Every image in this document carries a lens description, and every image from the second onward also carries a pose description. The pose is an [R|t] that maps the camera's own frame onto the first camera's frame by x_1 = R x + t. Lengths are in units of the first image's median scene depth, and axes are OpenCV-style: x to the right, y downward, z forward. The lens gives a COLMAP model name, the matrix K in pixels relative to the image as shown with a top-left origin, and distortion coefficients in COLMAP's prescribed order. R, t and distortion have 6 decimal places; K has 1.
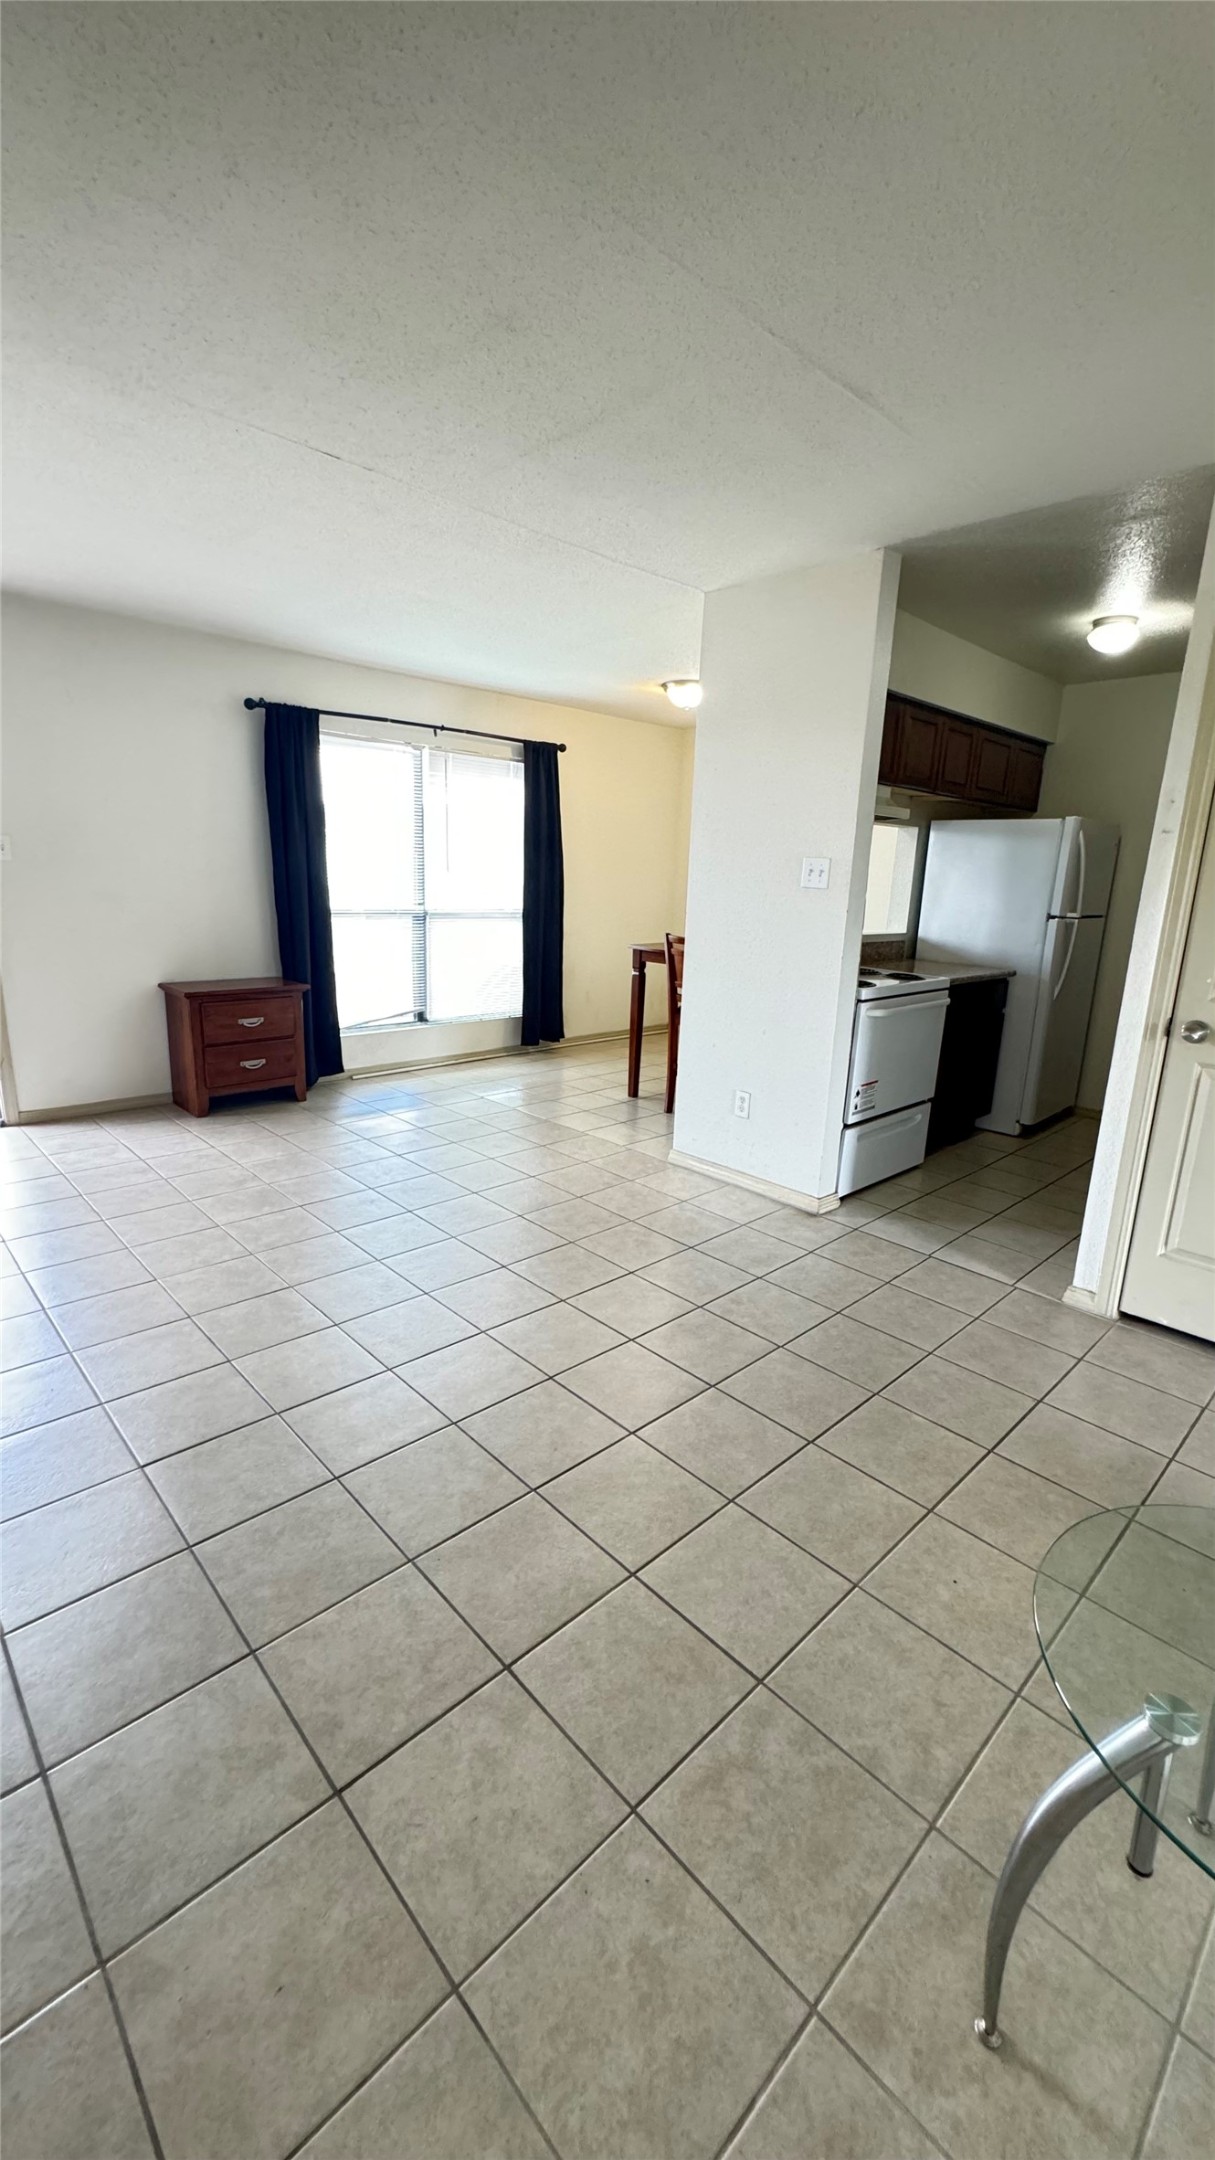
lens RADIAL K [[866.4, 0, 609.8], [0, 866.4, 1076.2], [0, 0, 1]] dist [-0.004270, 0.000474]
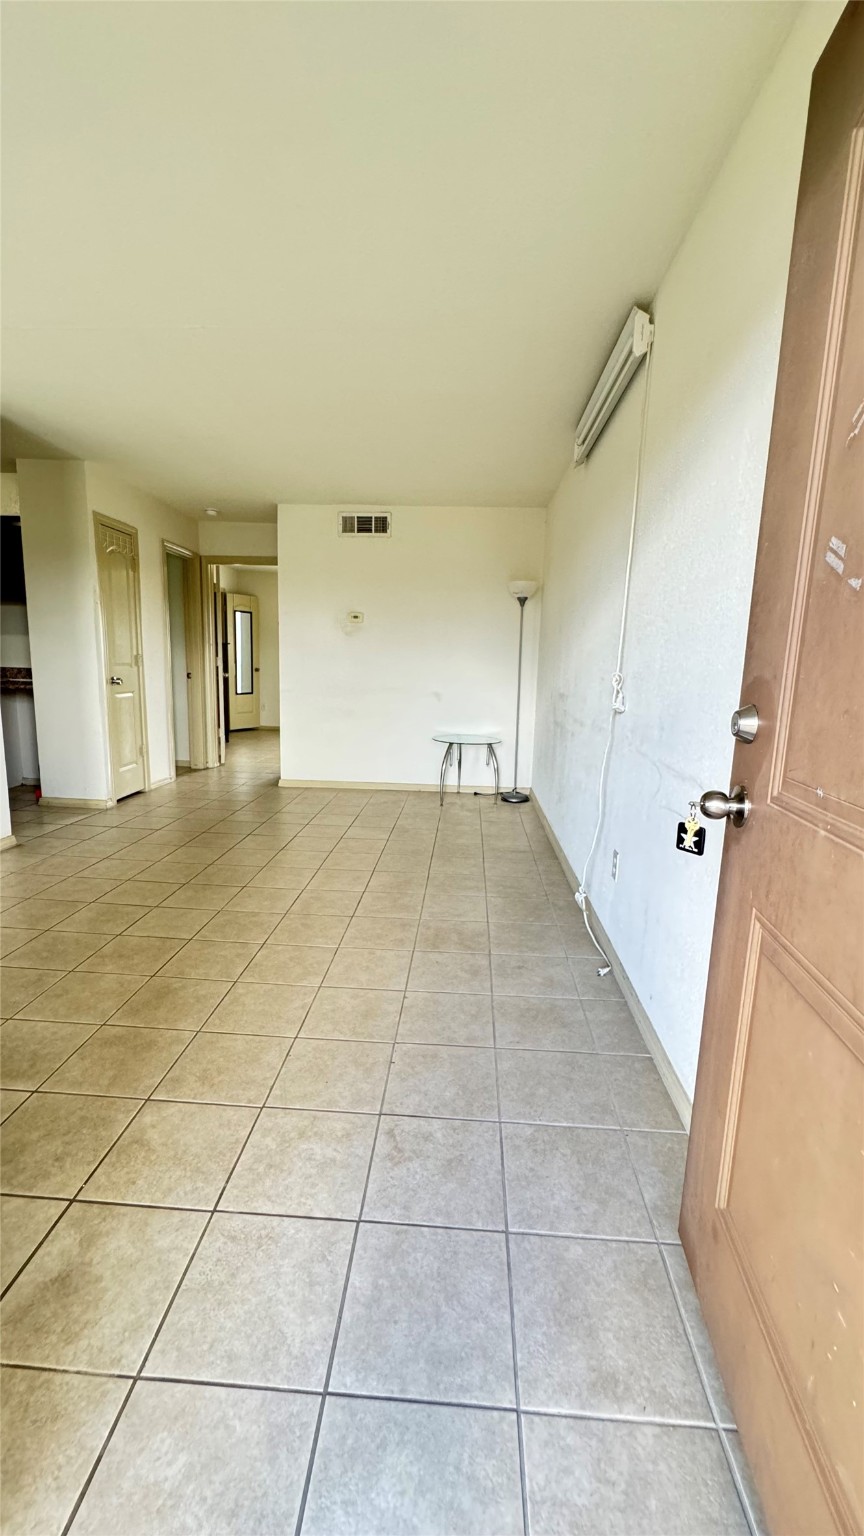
lens RADIAL K [[616.1, 0, 435.7], [0, 616.1, 766.6], [0, 0, 1]] dist [-0.004270, 0.000474]
pose [[-0.684225, -0.178394, 0.707115, -0.891673], [0.115754, 0.930760, 0.346823, -0.226201], [-0.720026, 0.319156, -0.616200, 1.005495]]
